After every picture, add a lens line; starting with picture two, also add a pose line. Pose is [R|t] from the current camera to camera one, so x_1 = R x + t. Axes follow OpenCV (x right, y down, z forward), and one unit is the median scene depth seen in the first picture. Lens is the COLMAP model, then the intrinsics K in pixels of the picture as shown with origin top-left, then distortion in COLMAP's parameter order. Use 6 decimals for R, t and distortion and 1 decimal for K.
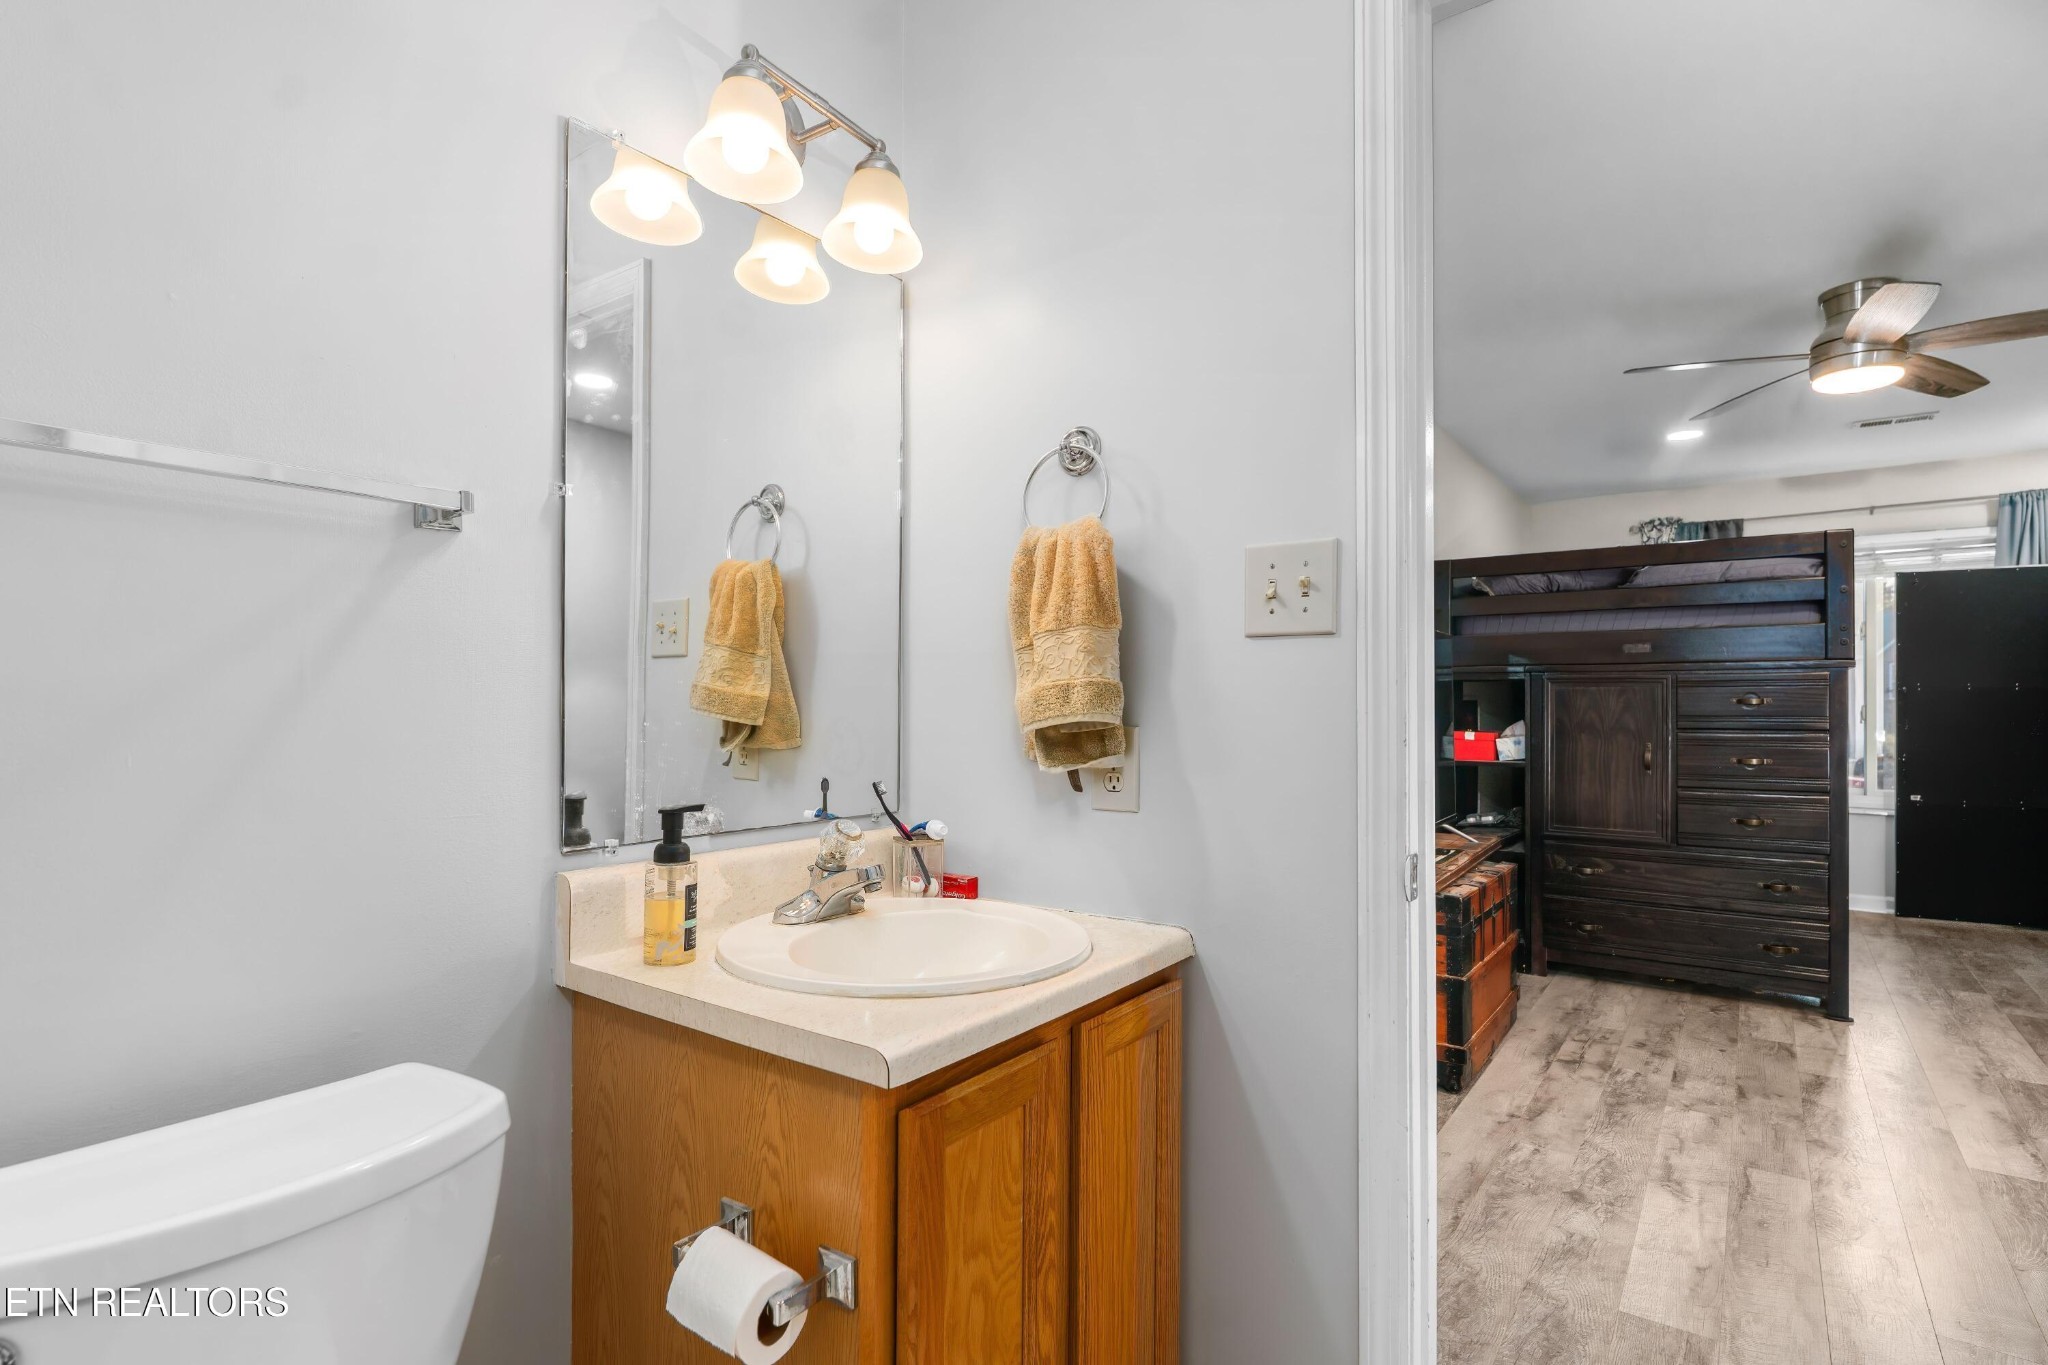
lens RADIAL K [[1025.0, 0, 1024.6], [0, 1025.0, 701.2], [0, 0, 1]] dist [0.000776, -0.000016]
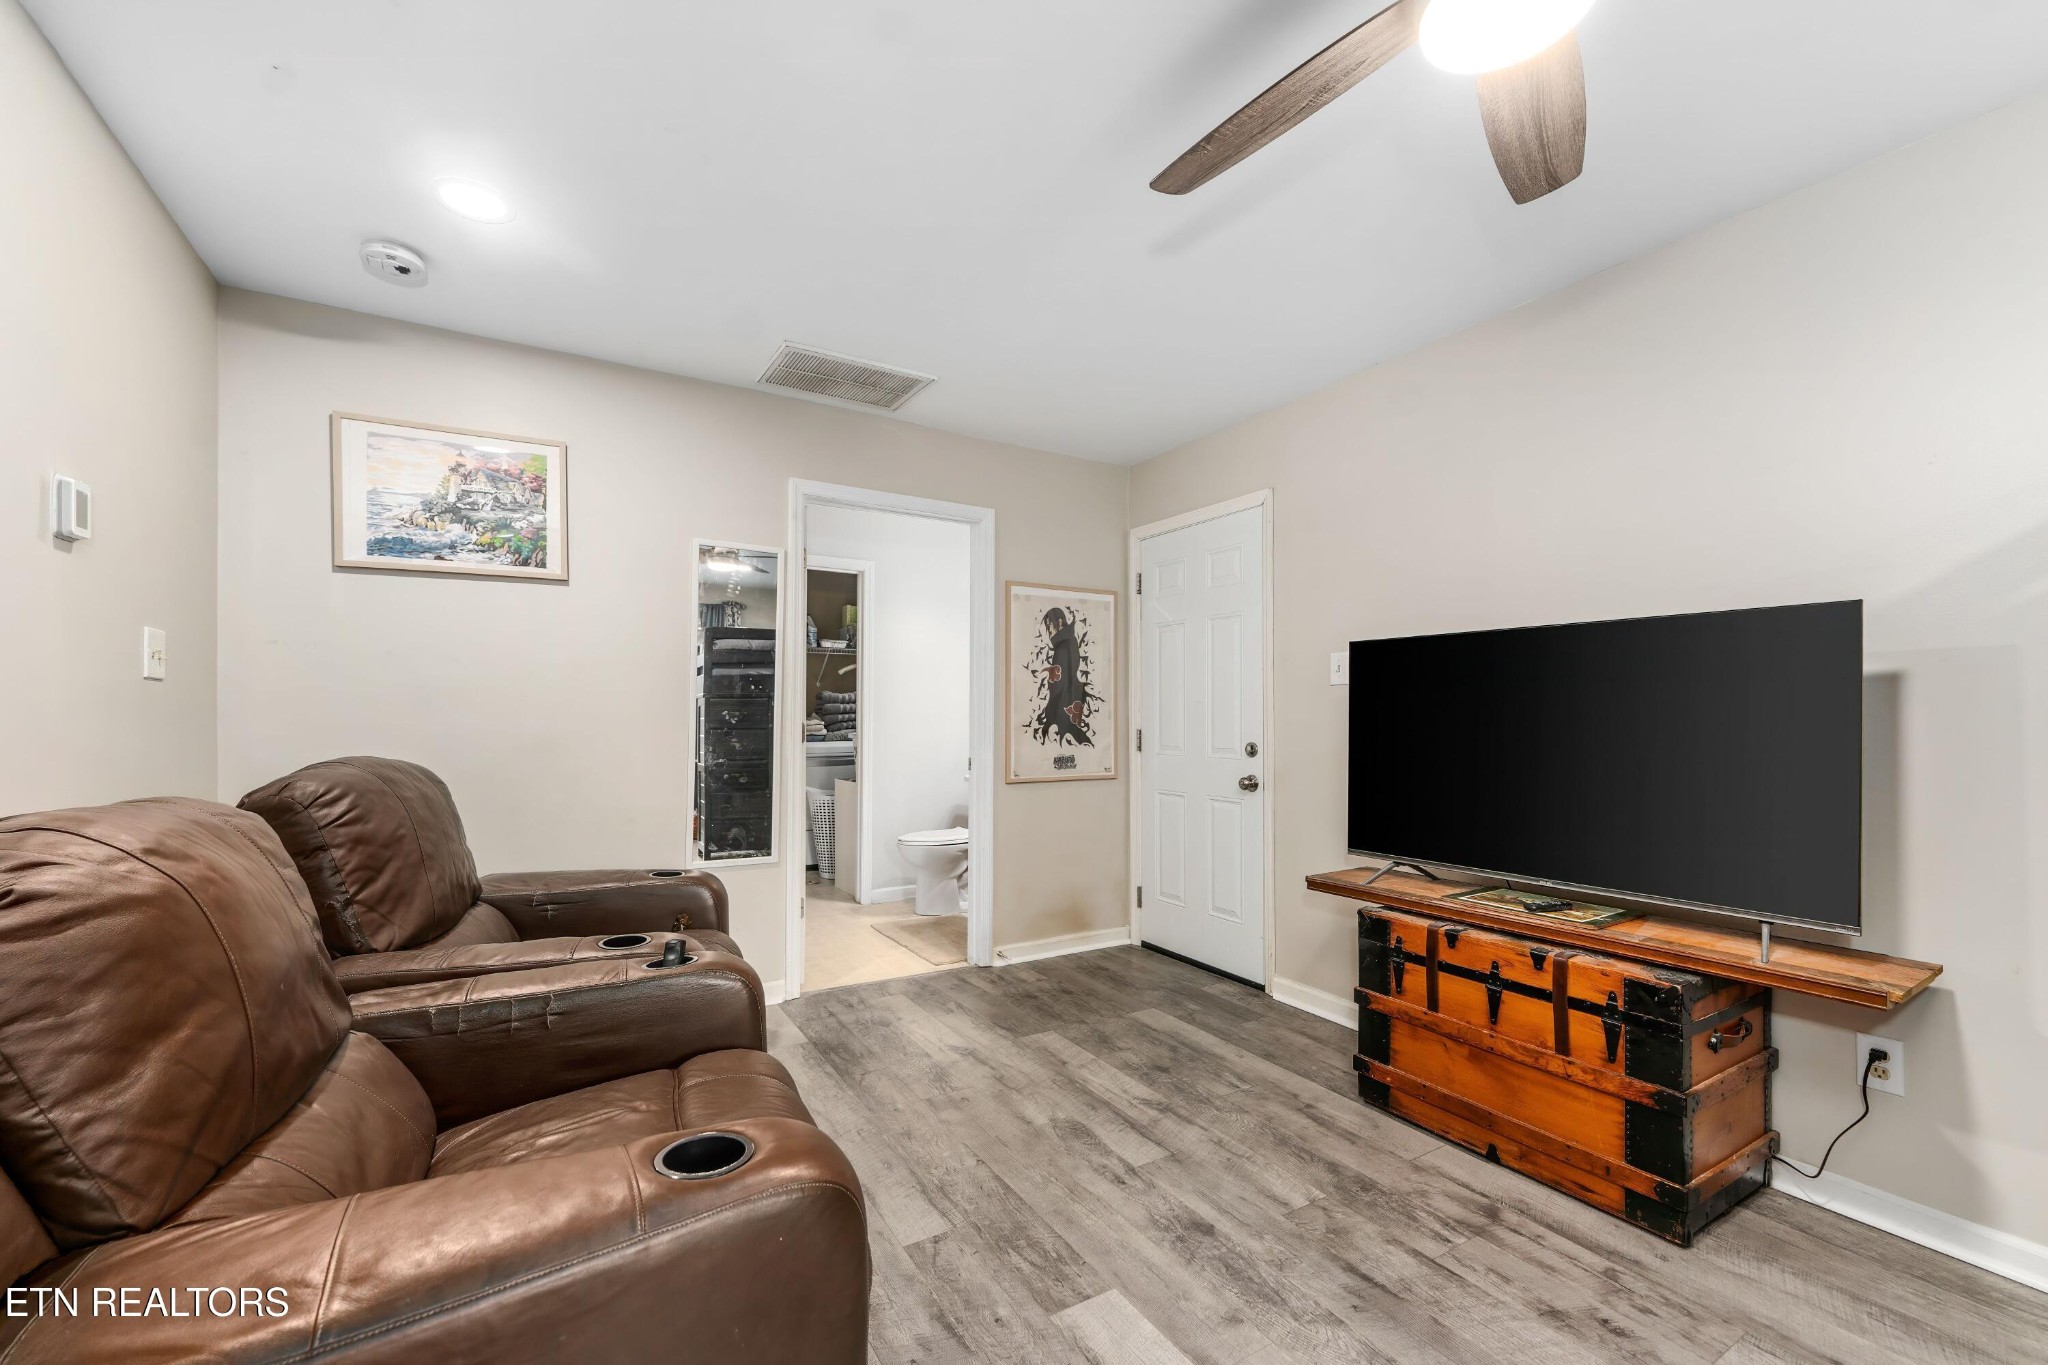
lens RADIAL K [[827.2, 0, 1031.7], [0, 827.2, 681.9], [0, 0, 1]] dist [0.000103, 0.000020]
pose [[-0.389255, -0.040807, -0.920226, 1.095898], [0.001733, 0.998984, -0.045032, -0.001318], [0.921128, -0.019124, -0.388789, 0.839200]]
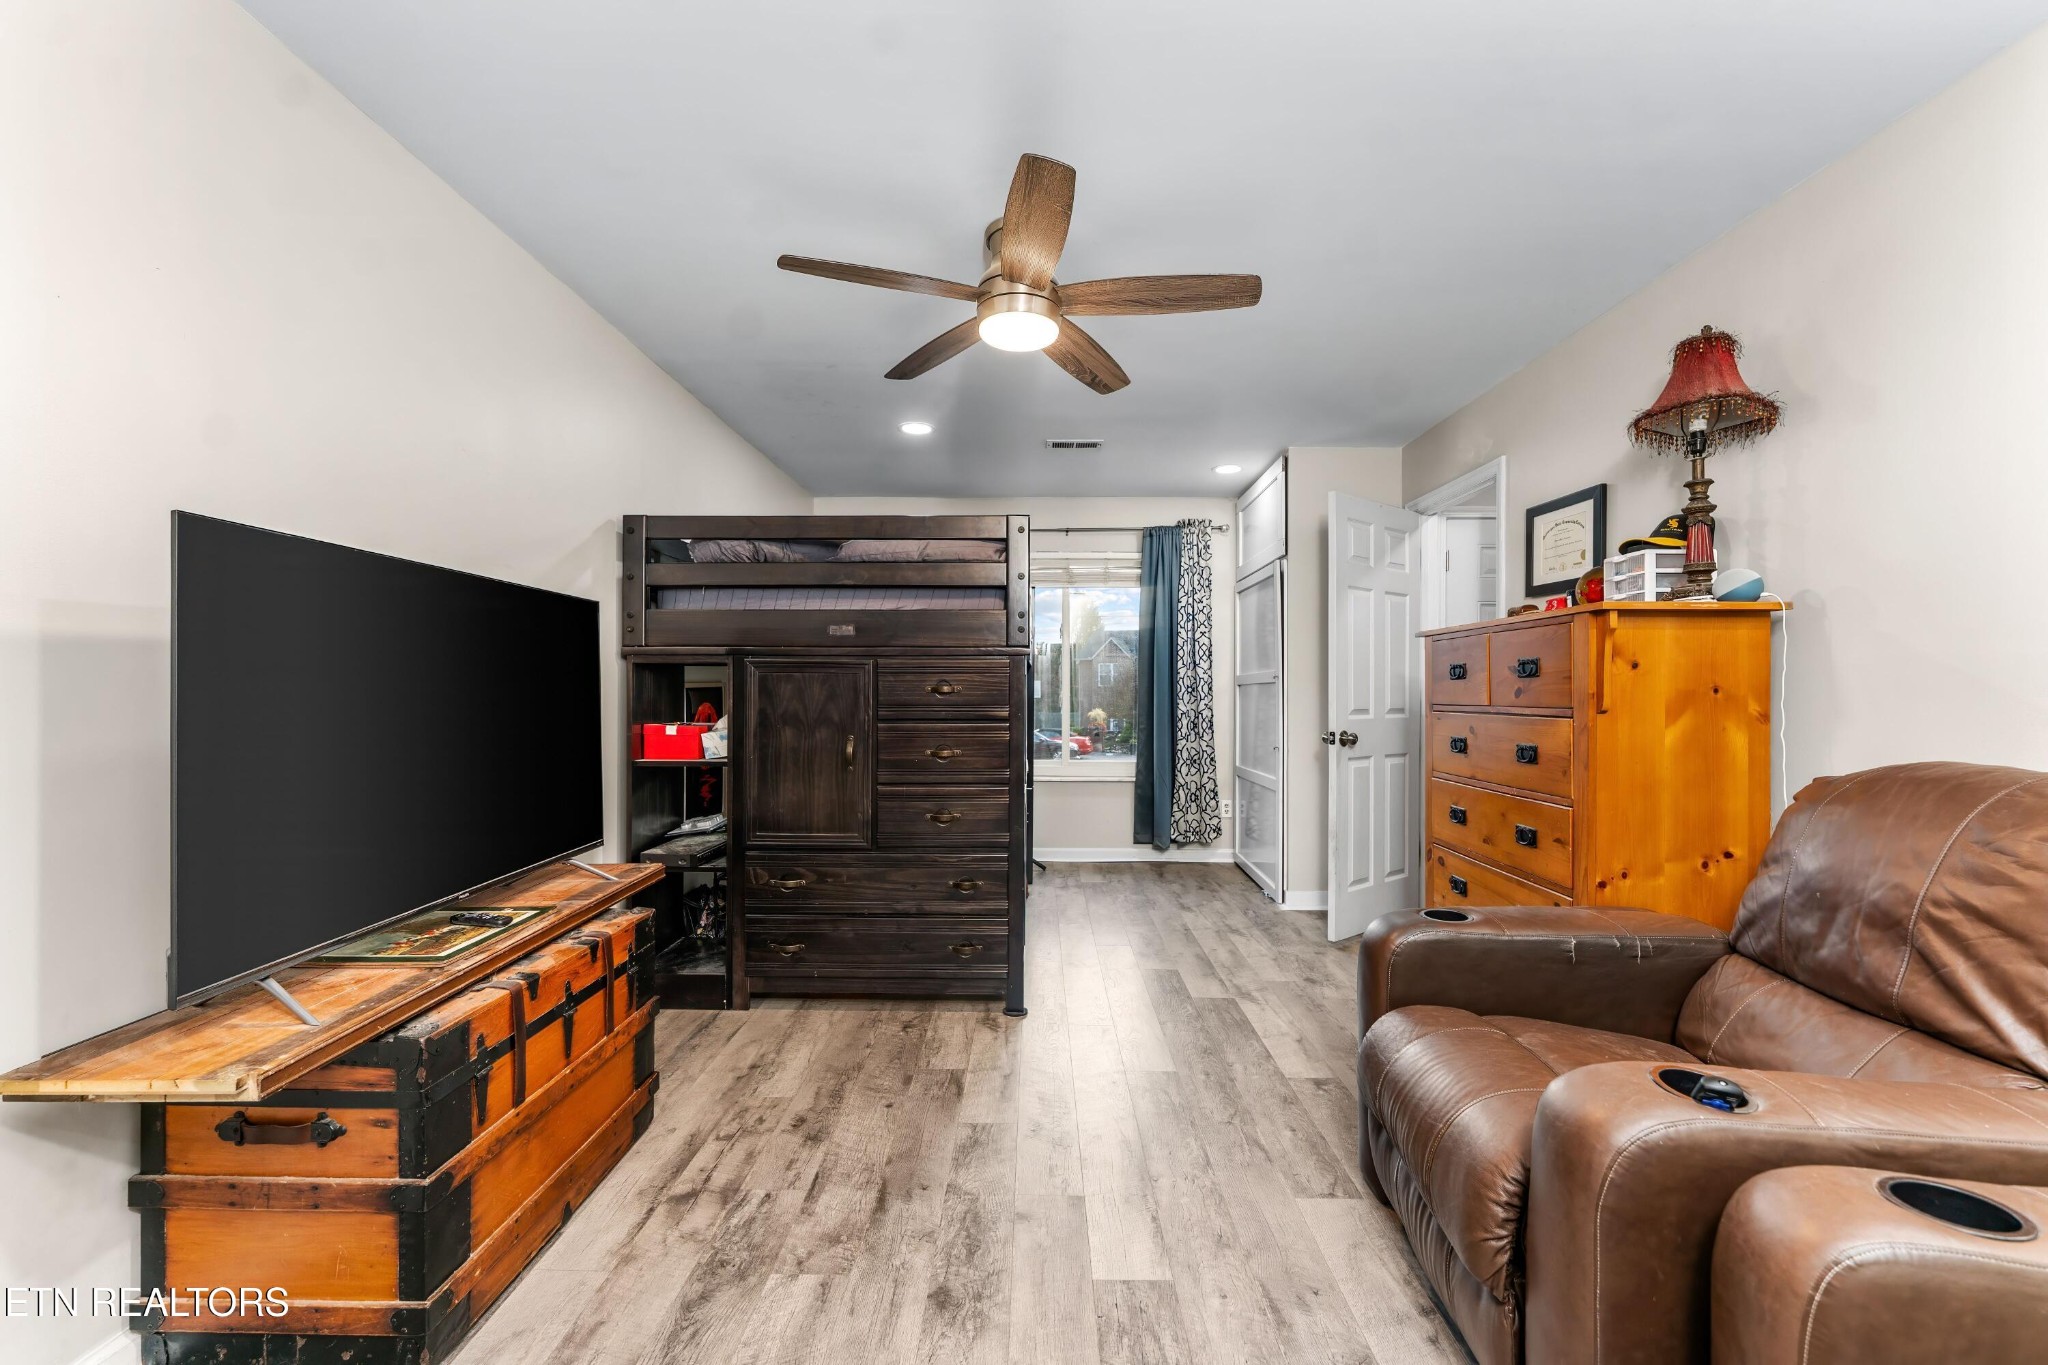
lens RADIAL K [[827.2, 0, 1031.7], [0, 827.2, 681.9], [0, 0, 1]] dist [0.000103, 0.000020]
pose [[0.815989, 0.006339, 0.578032, 0.354115], [-0.004399, 0.999979, -0.004756, -0.004039], [-0.578050, 0.001338, 0.816000, 0.351452]]
